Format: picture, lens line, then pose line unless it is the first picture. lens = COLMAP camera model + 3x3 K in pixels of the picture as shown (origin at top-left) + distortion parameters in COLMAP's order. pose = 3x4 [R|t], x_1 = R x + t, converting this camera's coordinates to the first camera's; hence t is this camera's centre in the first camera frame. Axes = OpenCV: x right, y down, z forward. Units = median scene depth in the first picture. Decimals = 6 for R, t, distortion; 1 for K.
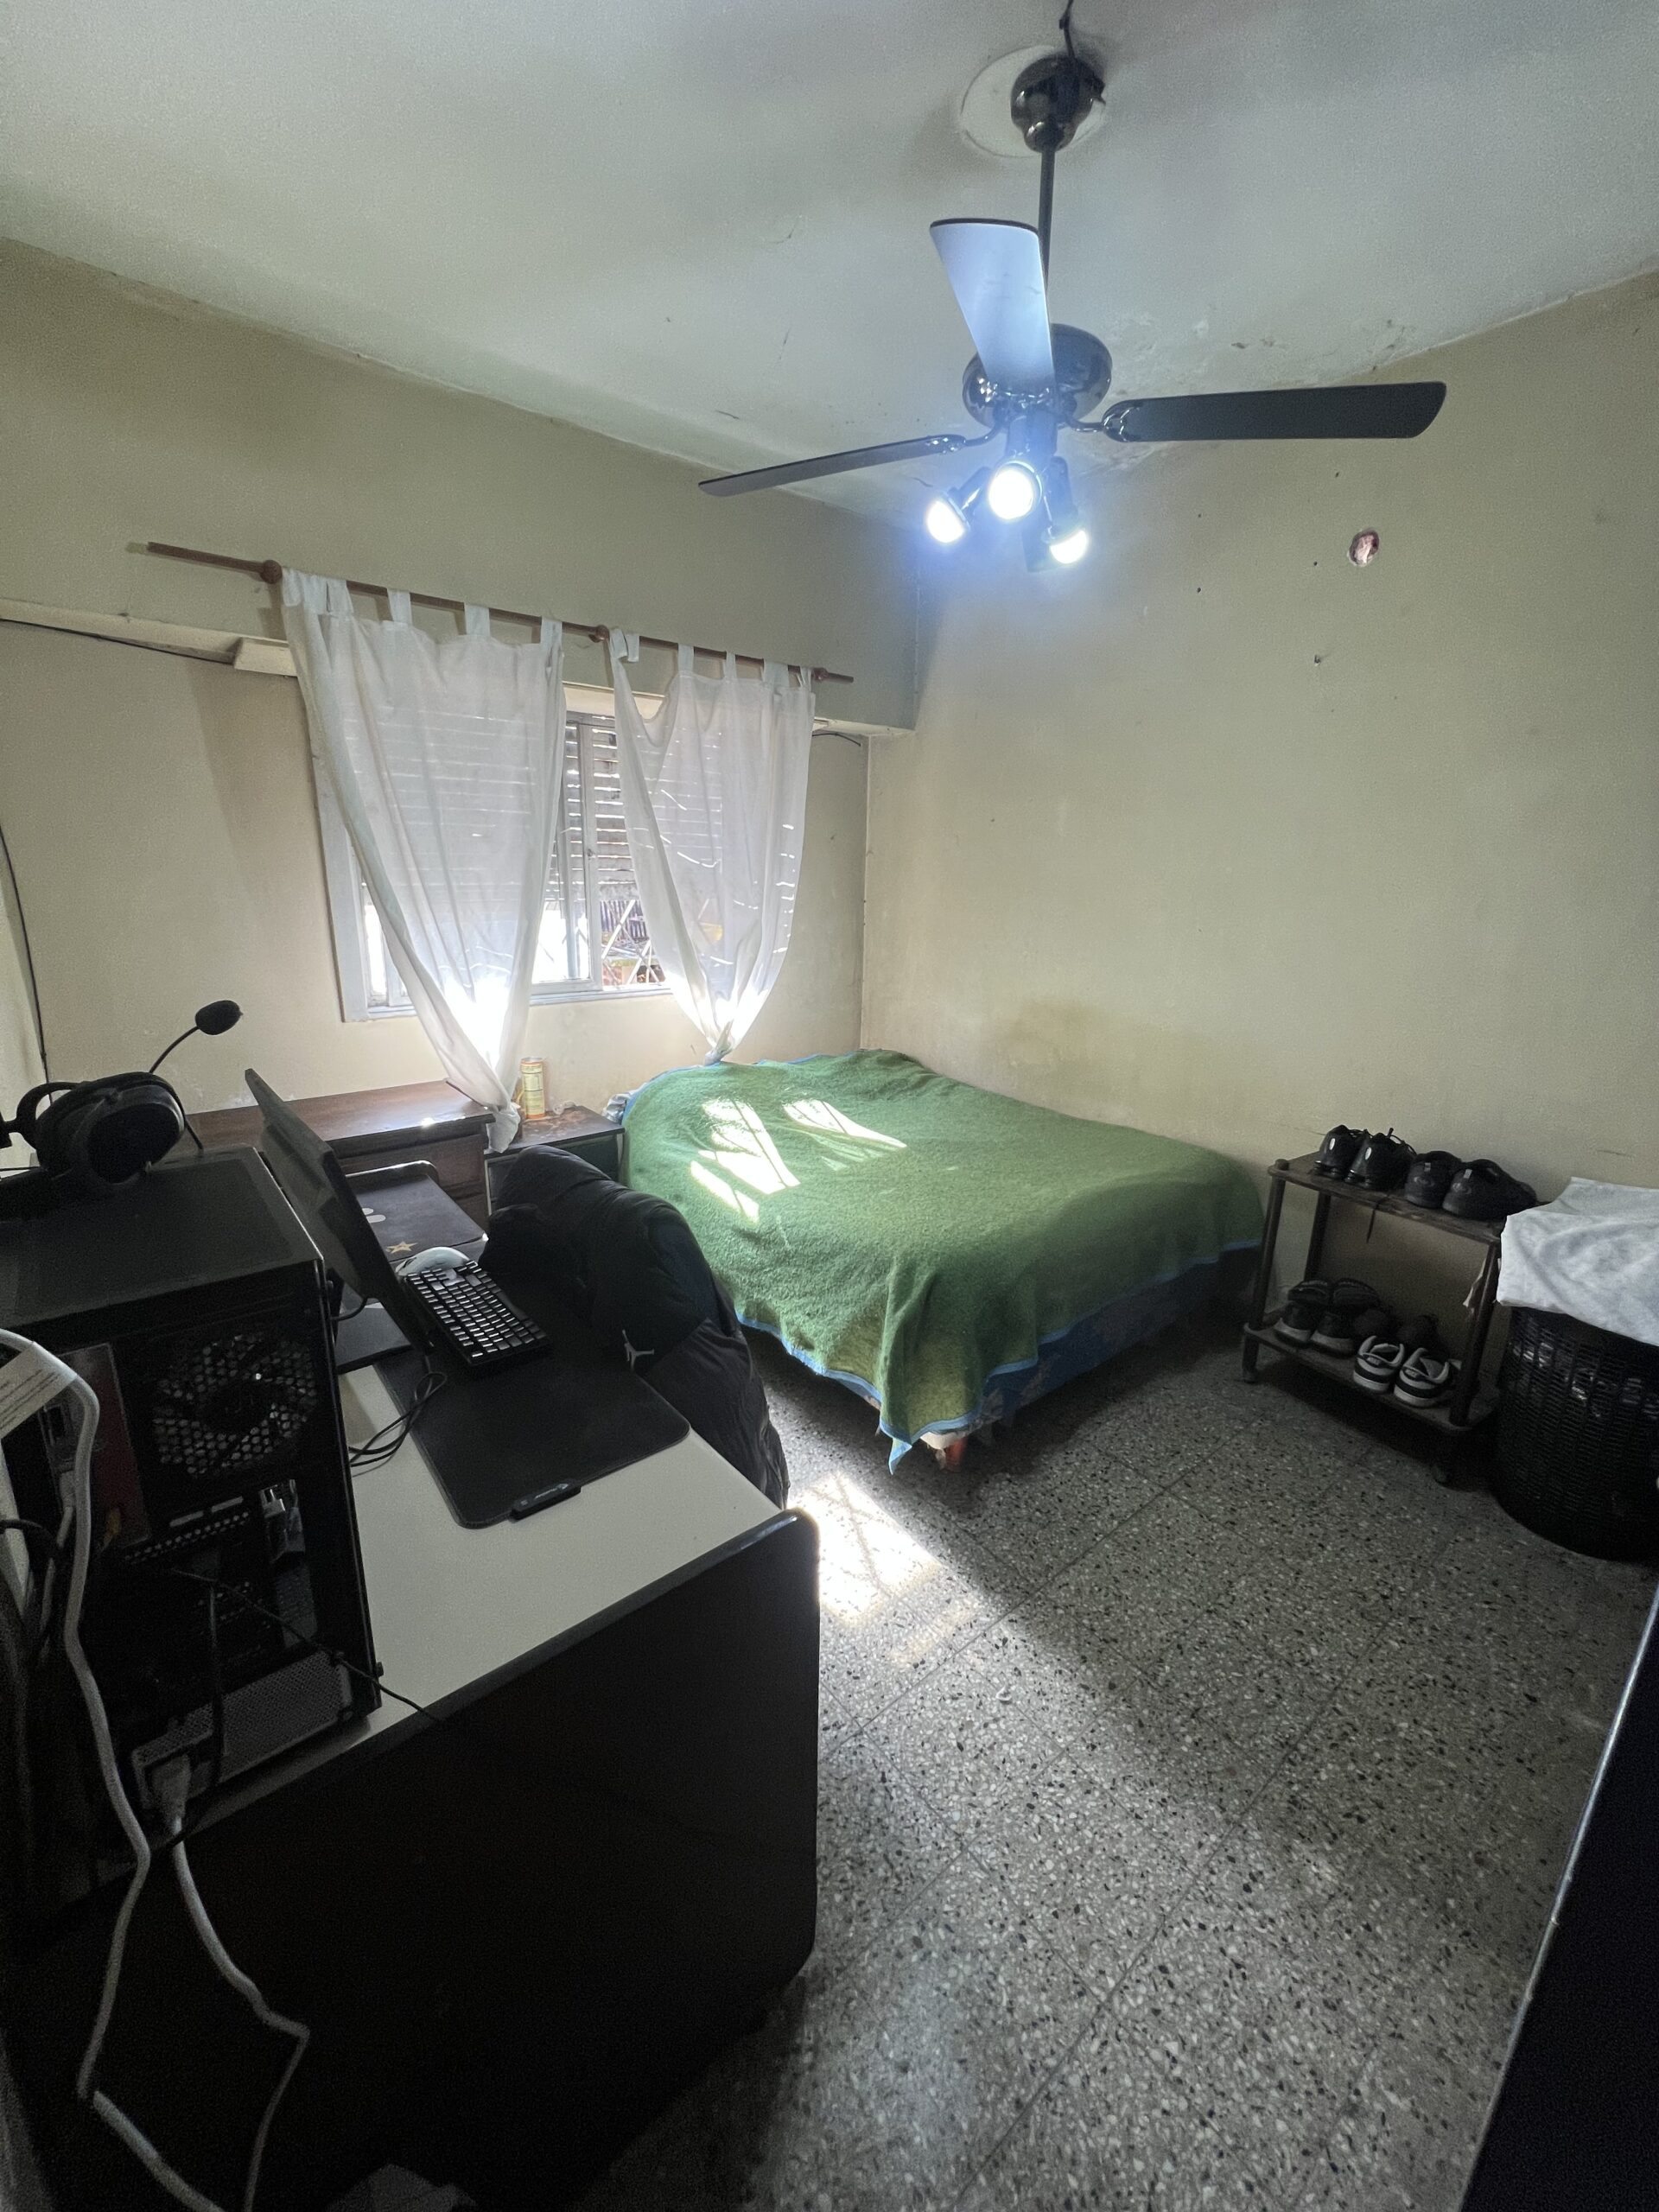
lens RADIAL K [[883.6, 0, 829.2], [0, 883.6, 1101.2], [0, 0, 1]] dist [-0.002532, 0.000522]
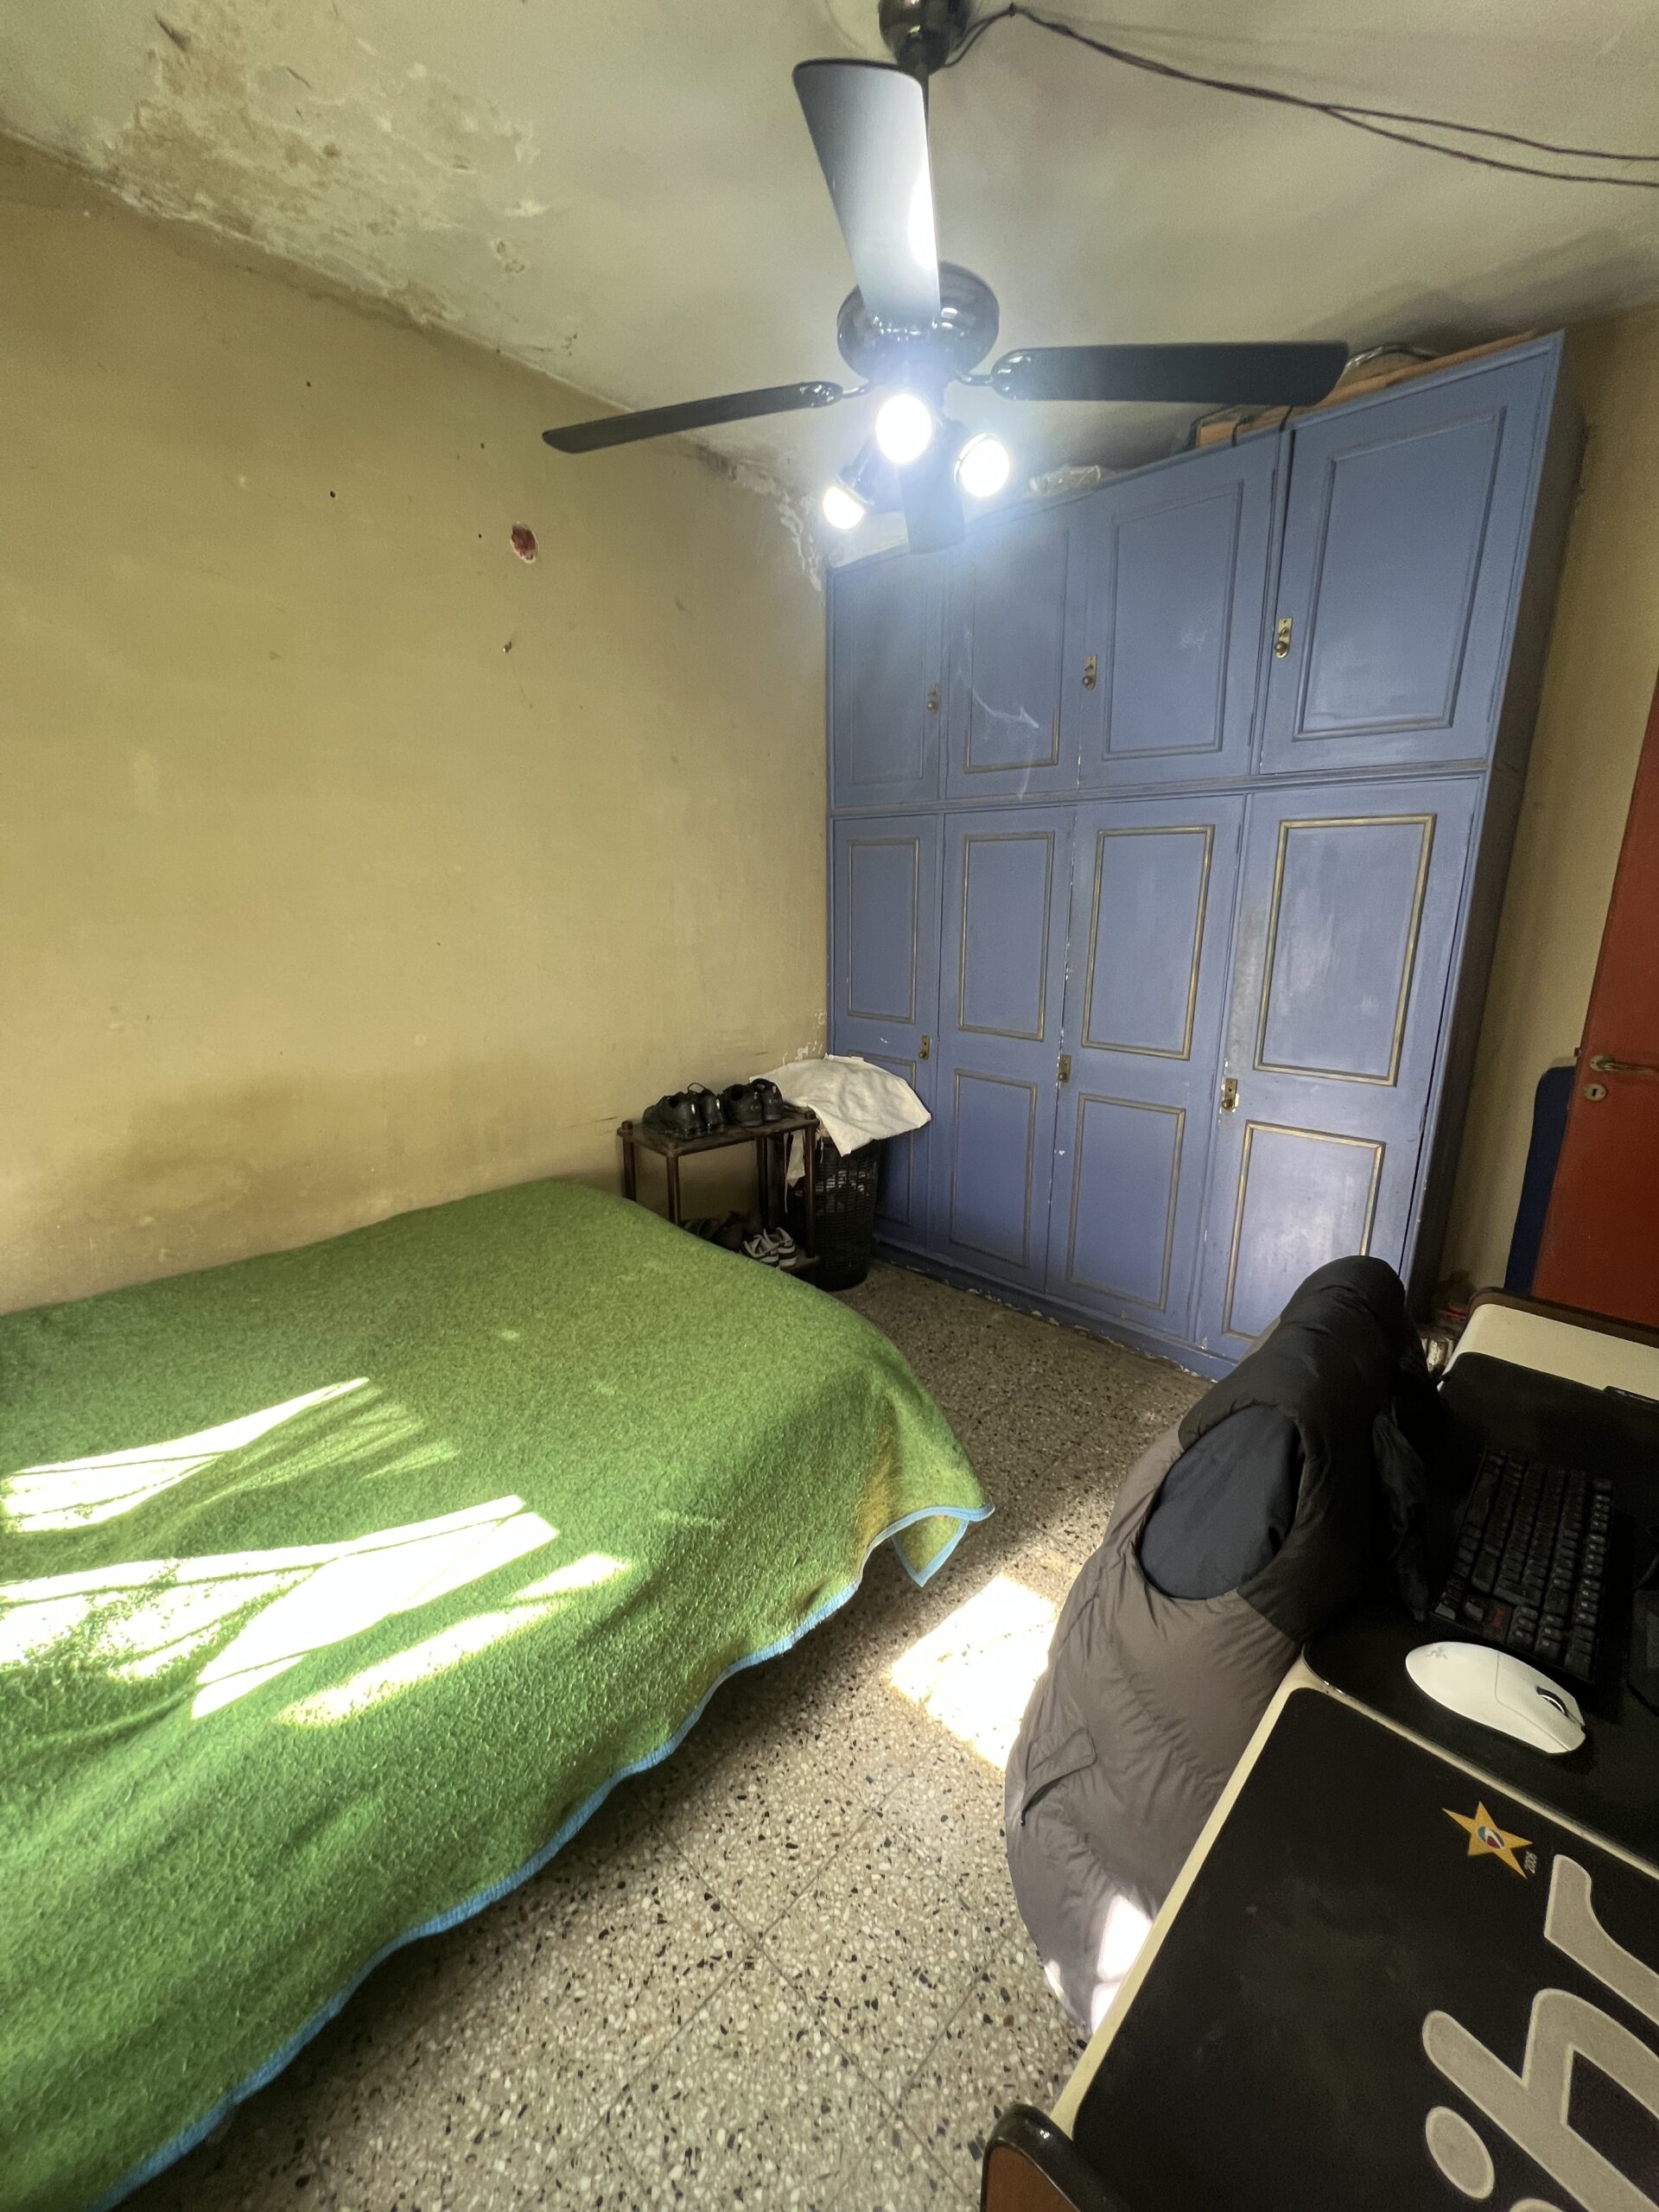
lens RADIAL K [[883.6, 0, 831.7], [0, 883.6, 1107.1], [0, 0, 1]] dist [-0.002532, 0.000522]
pose [[-0.120045, -0.265390, 0.956639, -0.426549], [0.261338, 0.921173, 0.288345, -0.186501], [-0.957753, 0.284621, -0.041226, 0.696353]]
